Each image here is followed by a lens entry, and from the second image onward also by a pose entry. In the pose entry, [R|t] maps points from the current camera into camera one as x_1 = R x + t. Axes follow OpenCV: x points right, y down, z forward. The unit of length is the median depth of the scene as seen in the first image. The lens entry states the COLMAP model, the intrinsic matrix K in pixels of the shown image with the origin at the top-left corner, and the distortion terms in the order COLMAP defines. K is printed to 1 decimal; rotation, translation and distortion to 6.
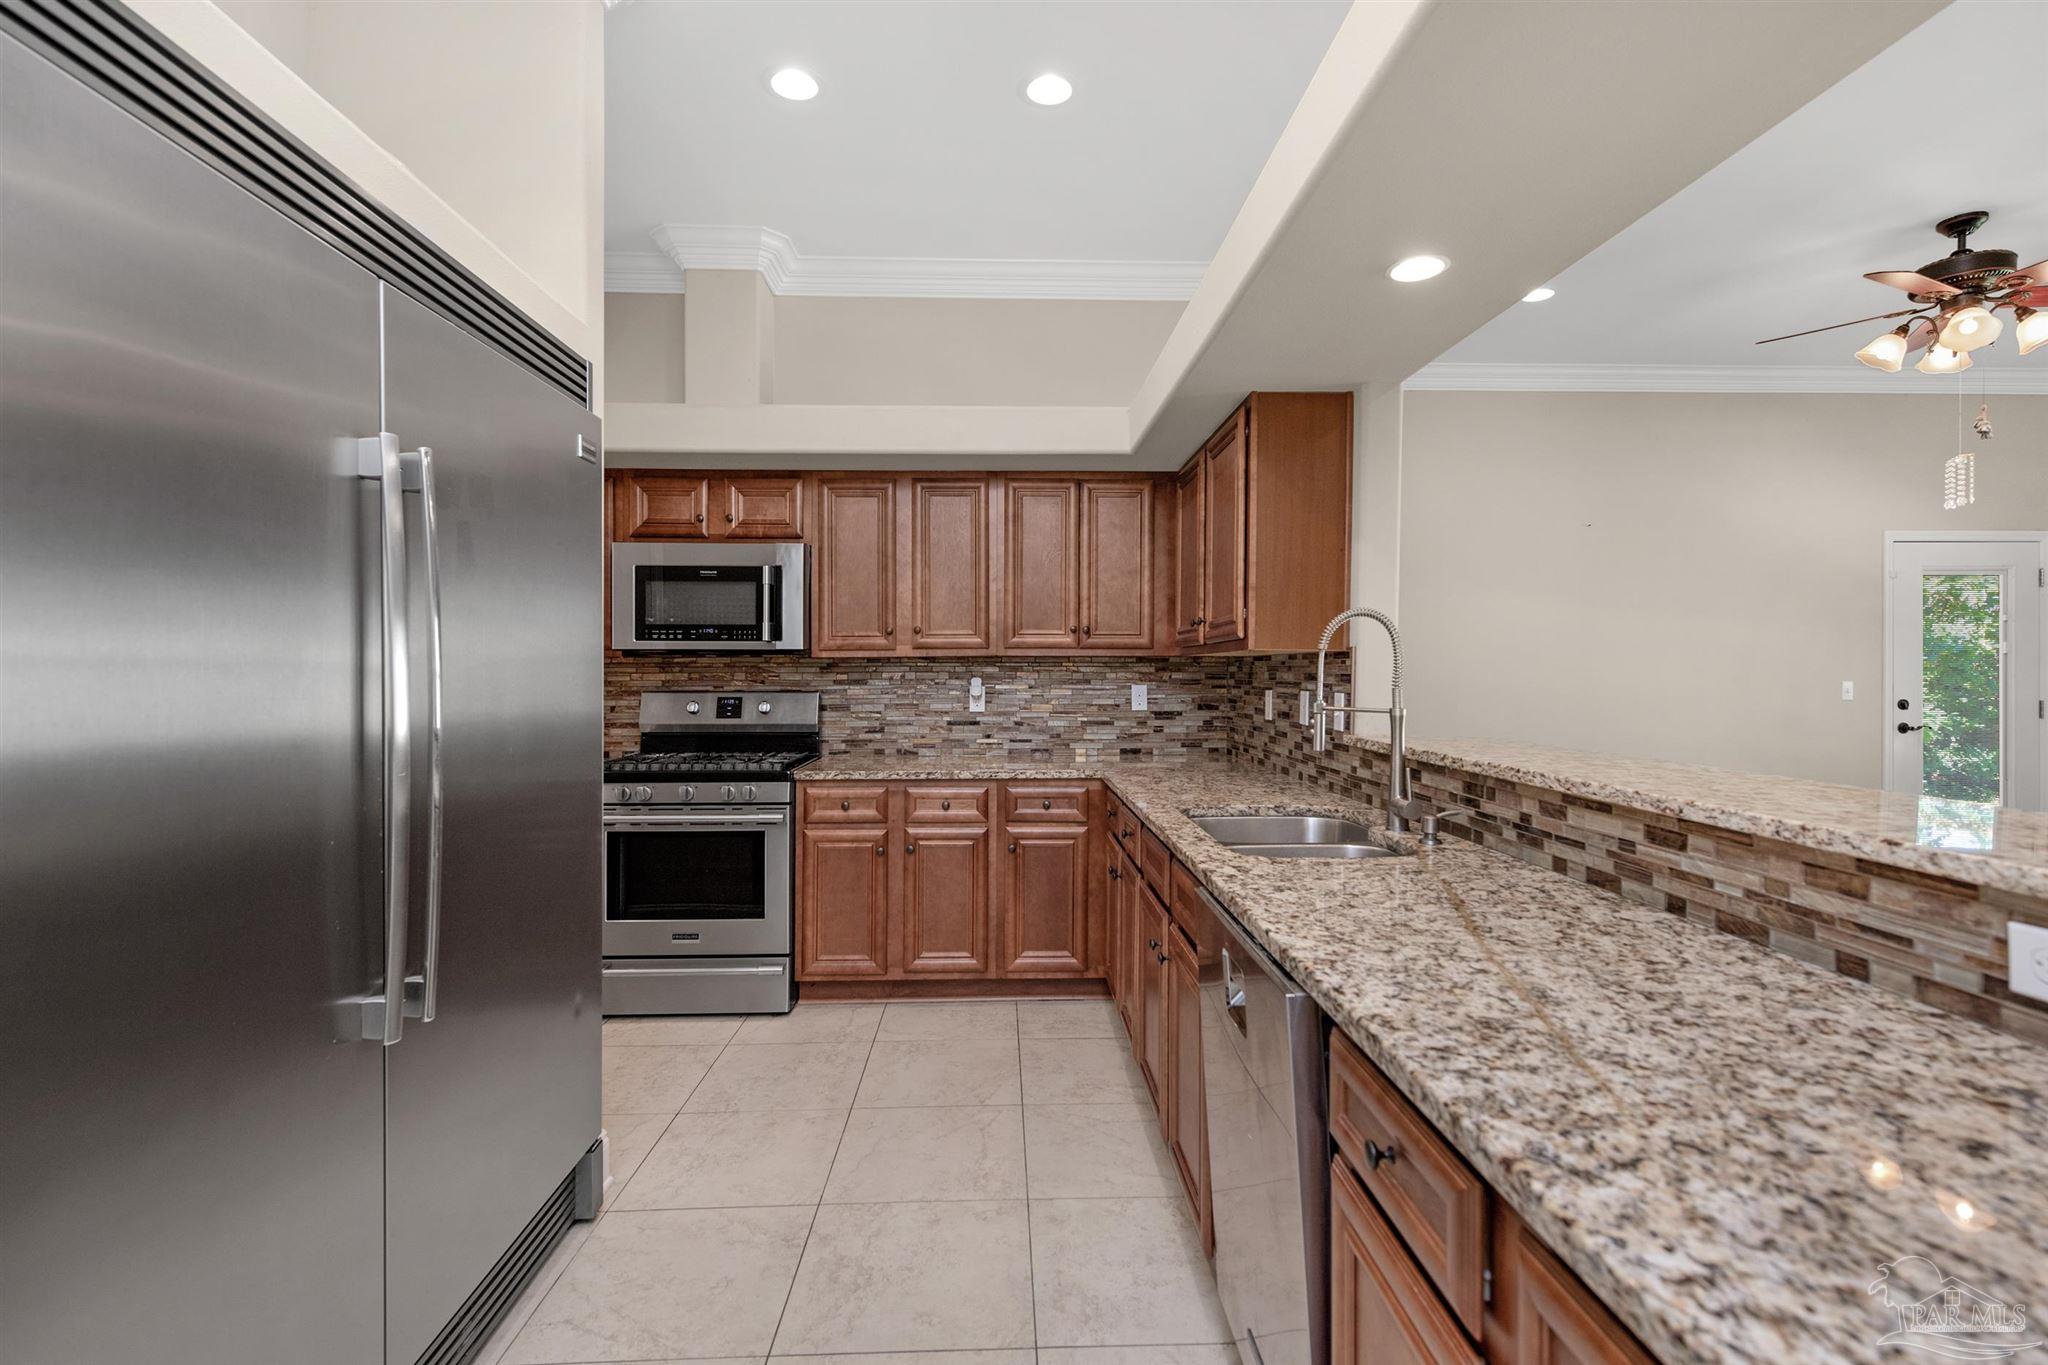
lens RADIAL K [[1001.2, 0, 1025.3], [0, 1001.2, 681.8], [0, 0, 1]] dist [0.002392, -0.000548]
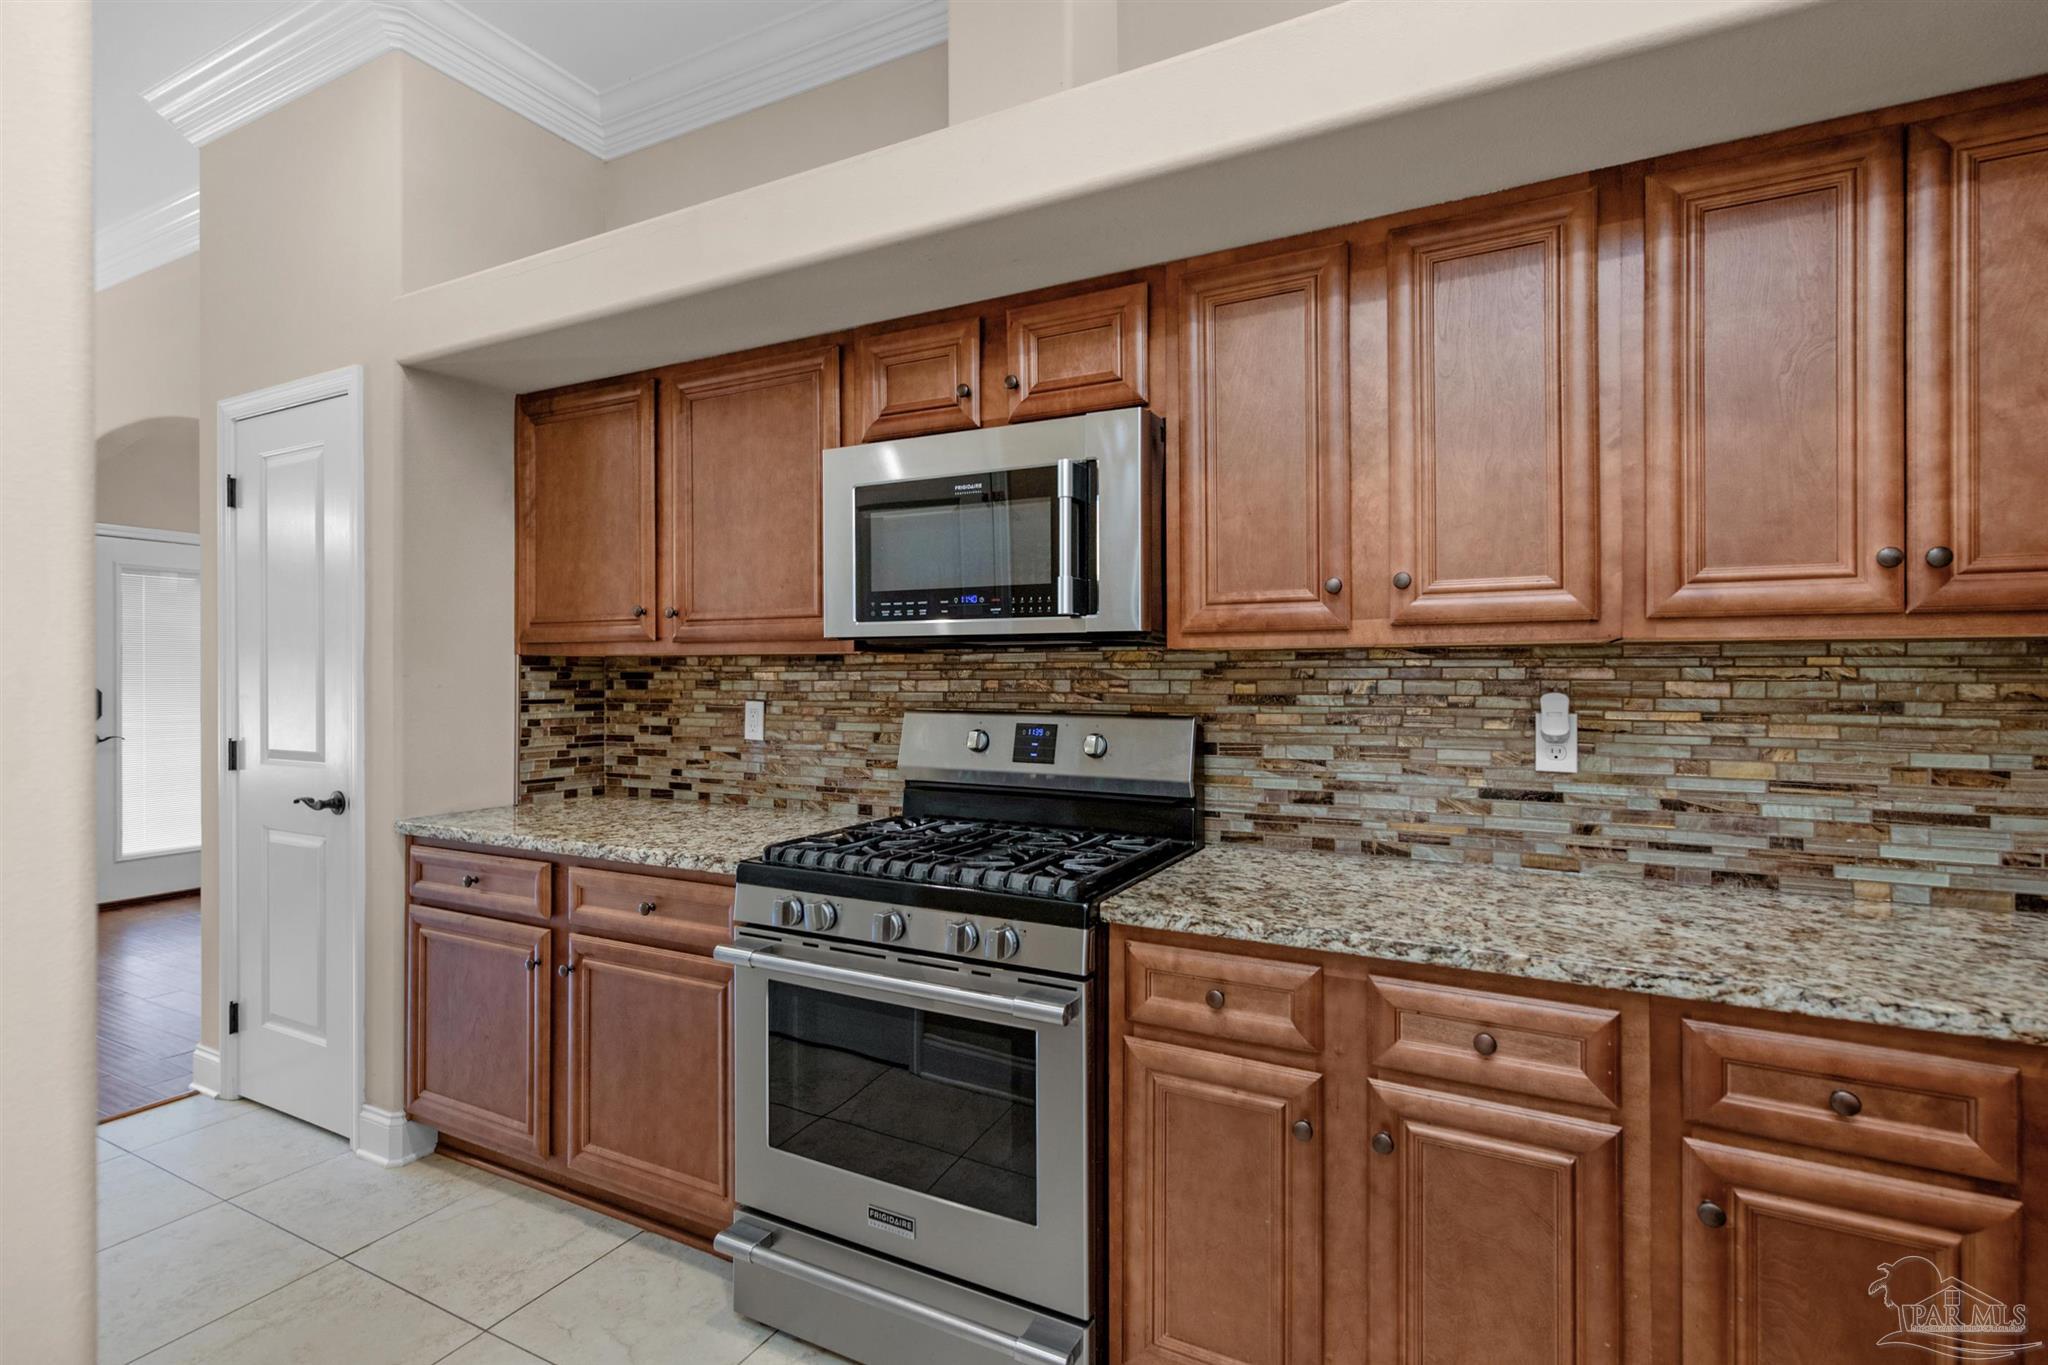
lens RADIAL K [[1001.2, 0, 970.1], [0, 1001.2, 651.0], [0, 0, 1]] dist [0.002392, -0.000548]
pose [[0.861991, -0.009945, -0.506826, -0.053947], [-0.008671, 0.999372, -0.034357, -0.006278], [0.506849, 0.034010, 0.861363, 0.575084]]
